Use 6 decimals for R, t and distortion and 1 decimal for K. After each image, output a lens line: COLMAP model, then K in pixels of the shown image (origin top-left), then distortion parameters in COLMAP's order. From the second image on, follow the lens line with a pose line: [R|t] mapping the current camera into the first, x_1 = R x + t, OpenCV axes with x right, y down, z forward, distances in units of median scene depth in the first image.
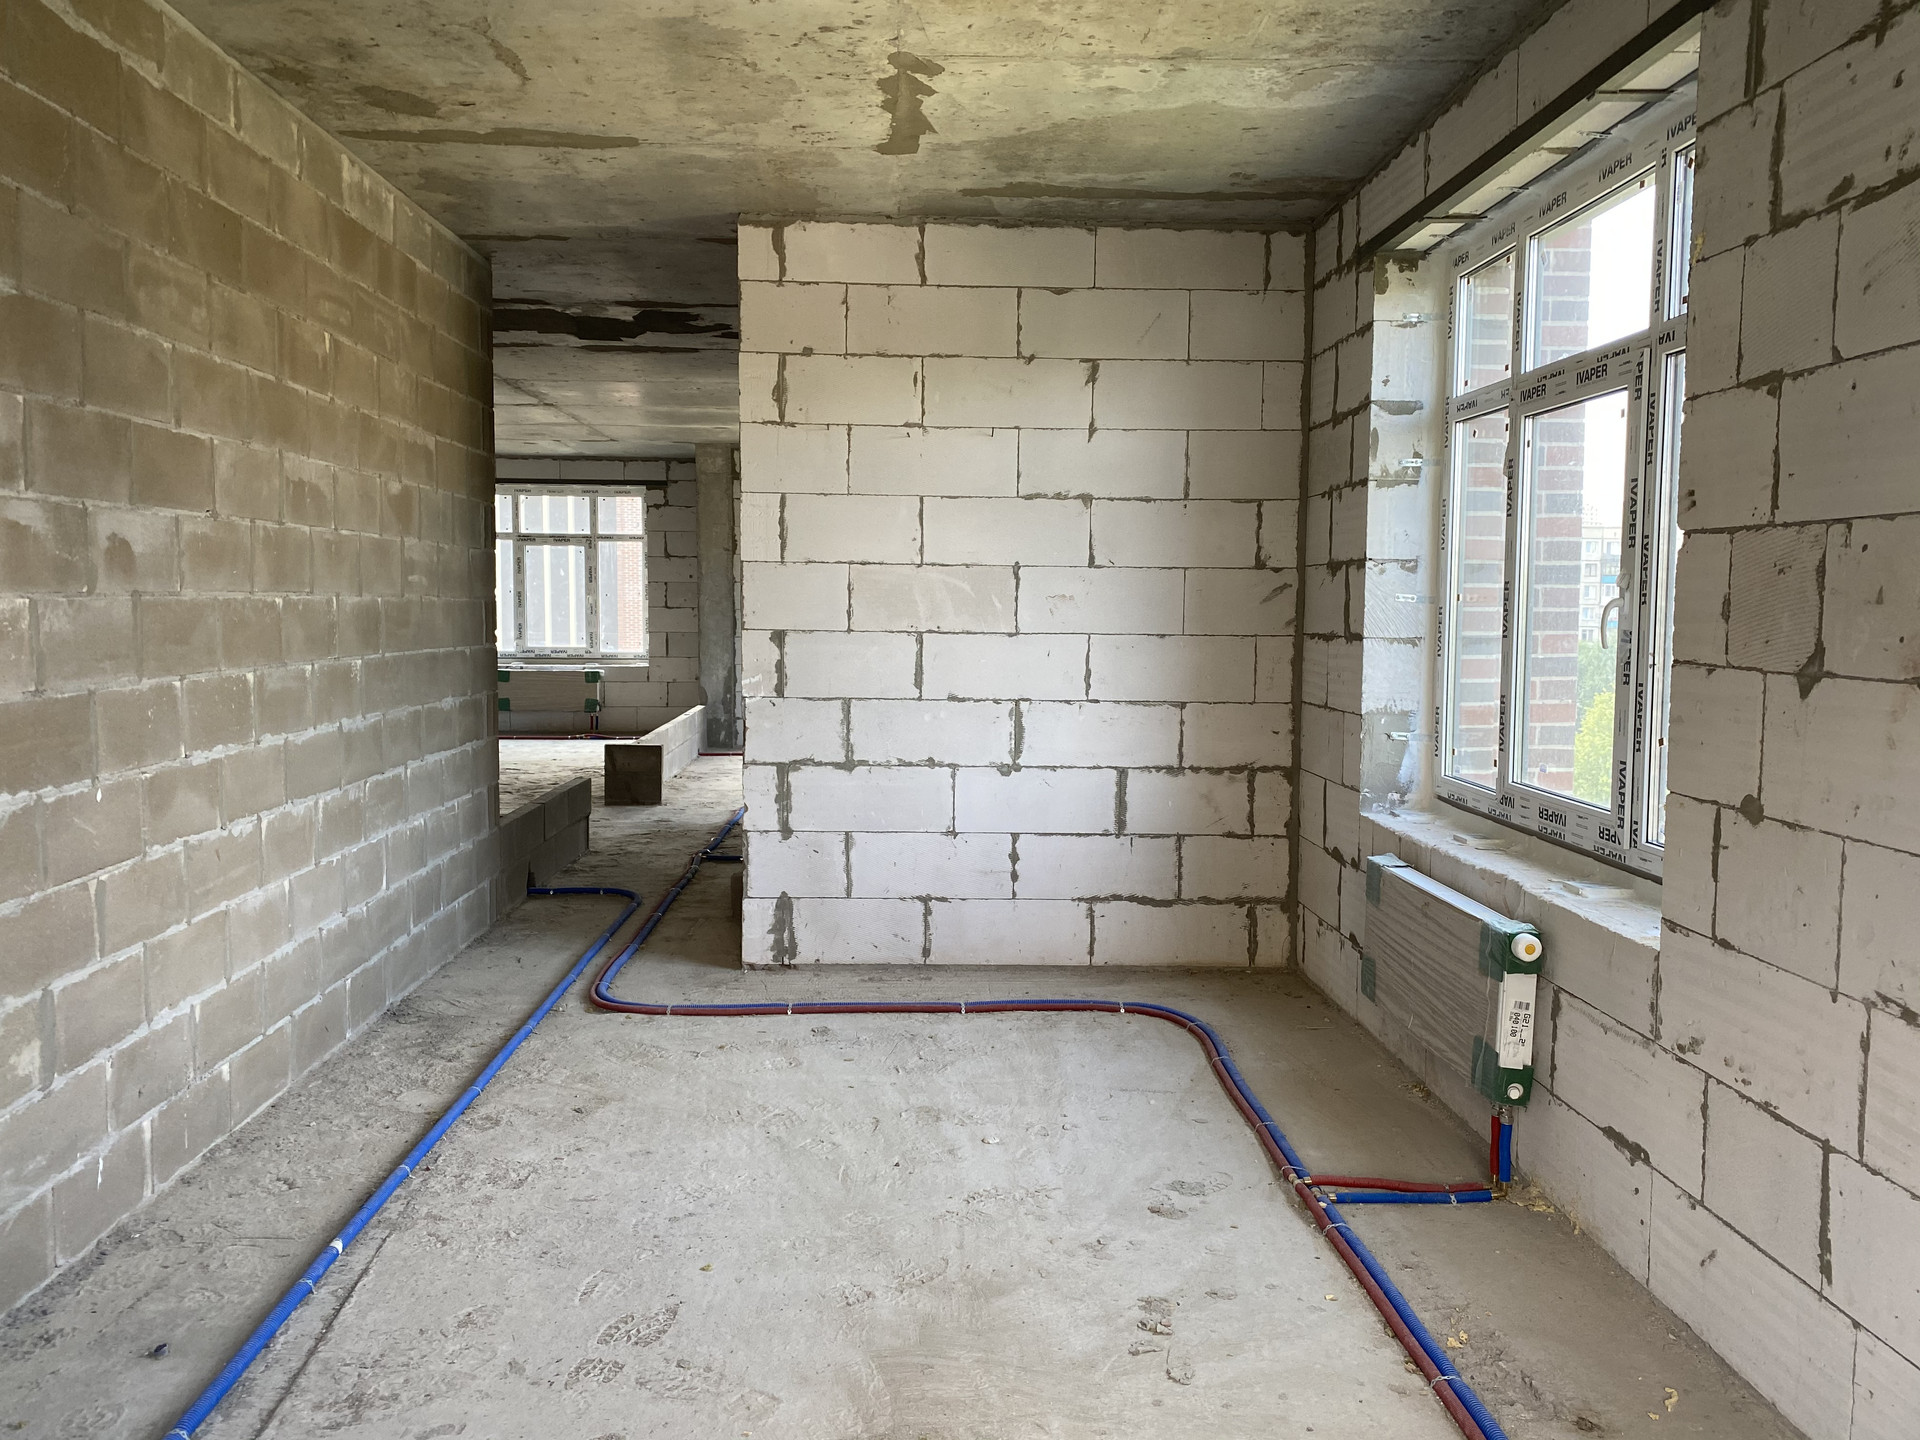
lens RADIAL K [[1454.5, 0, 960.0], [0, 1454.5, 720.0], [0, 0, 1]] dist [0.051821, -0.062714]
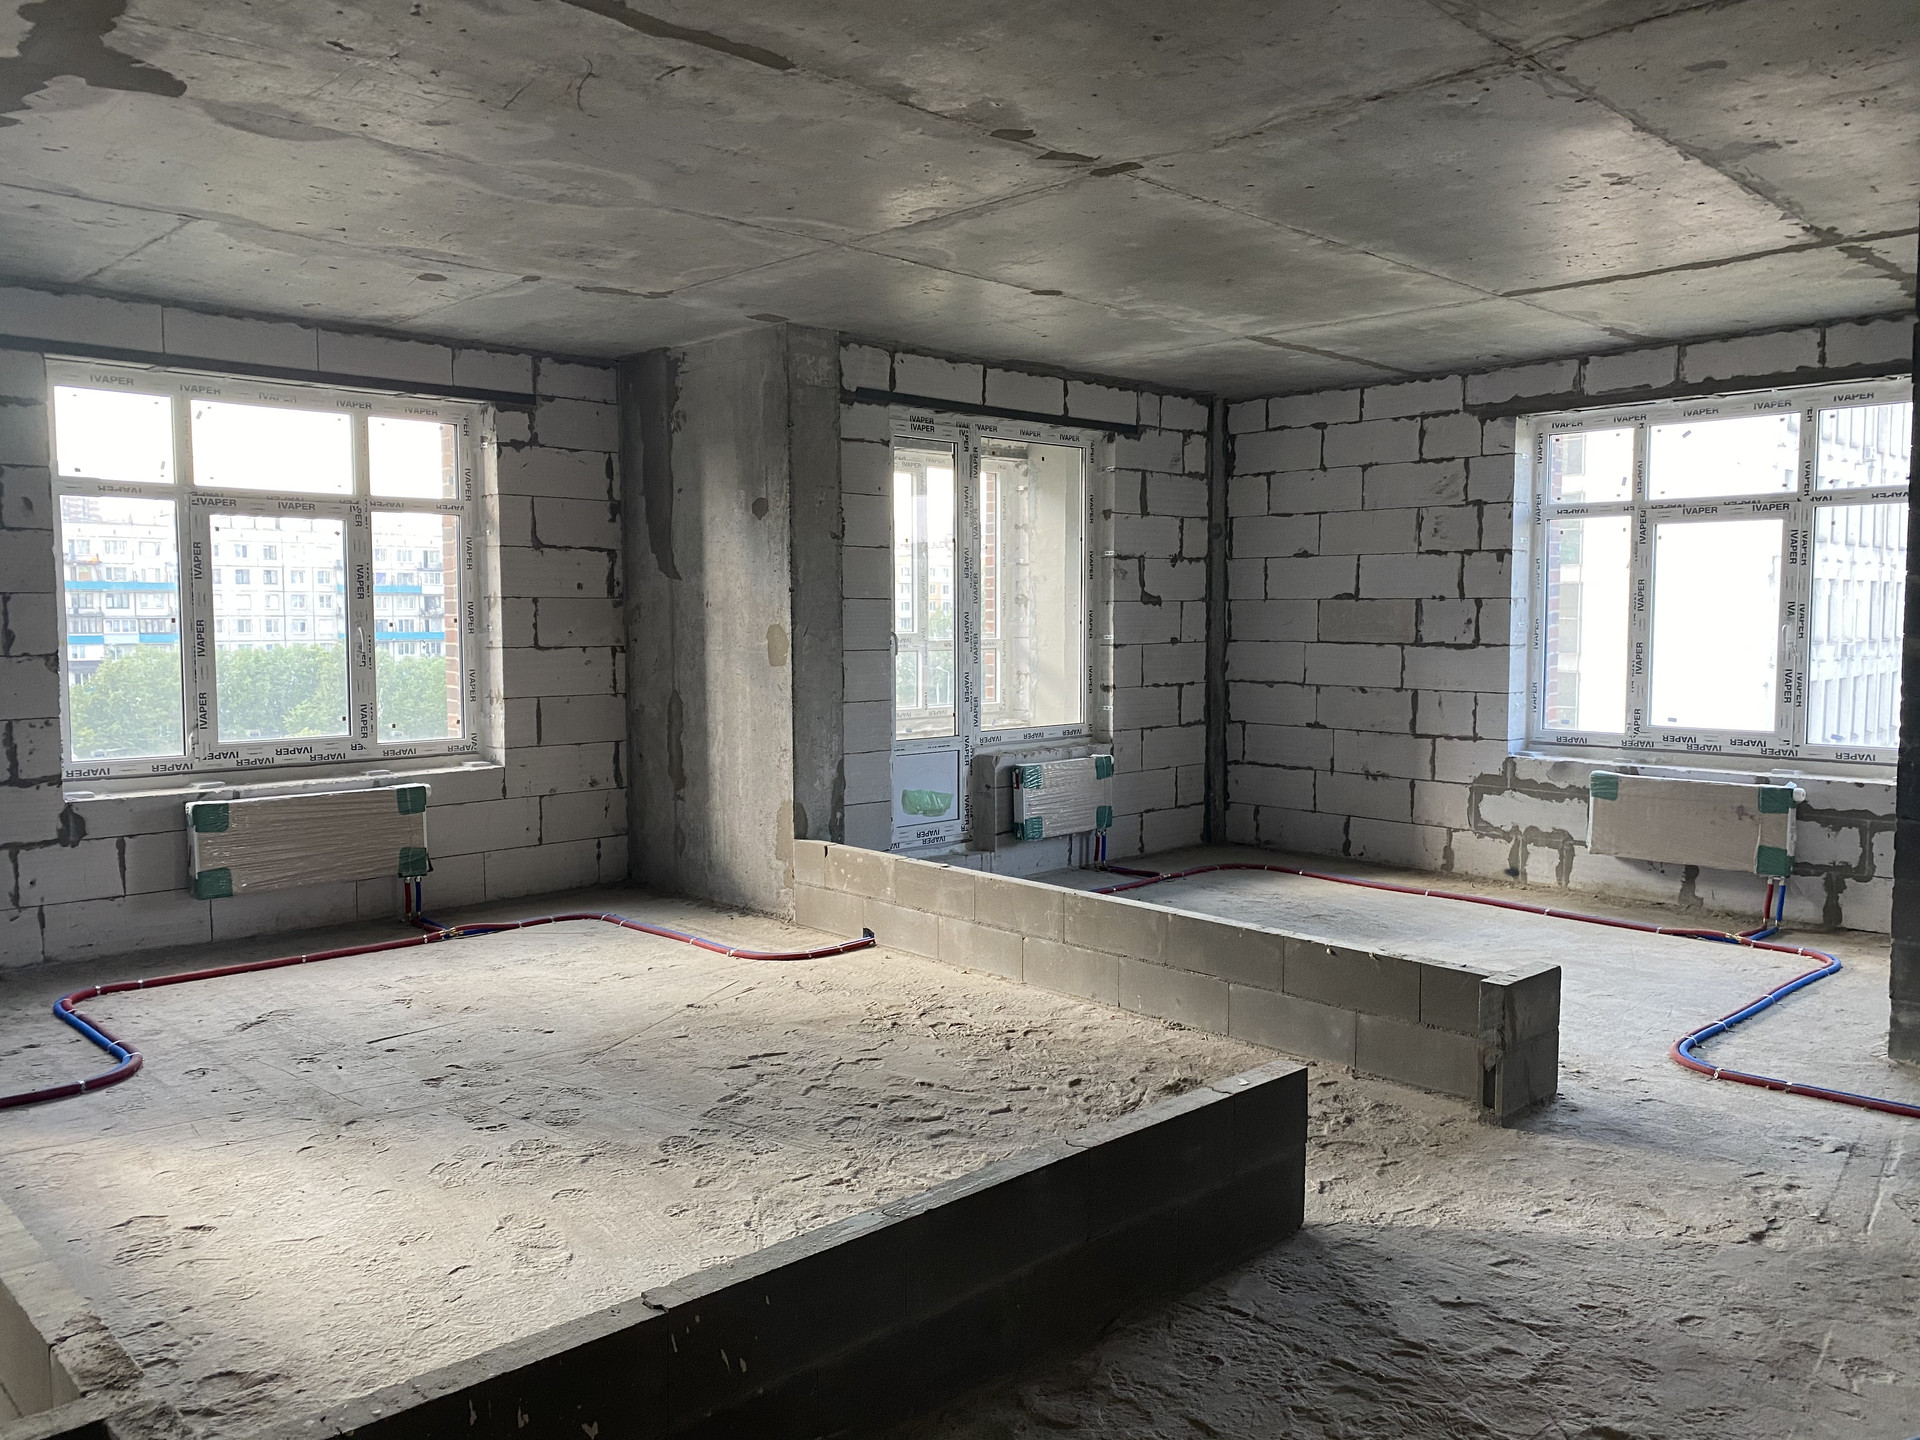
lens RADIAL K [[1448.0, 0, 960.0], [0, 1448.0, 720.0], [0, 0, 1]] dist [0.049643, -0.098477]
pose [[0.740816, -0.057969, 0.669202, -1.855601], [0.061623, 0.997933, 0.018228, -0.227580], [-0.668875, 0.027735, 0.742857, 2.294925]]
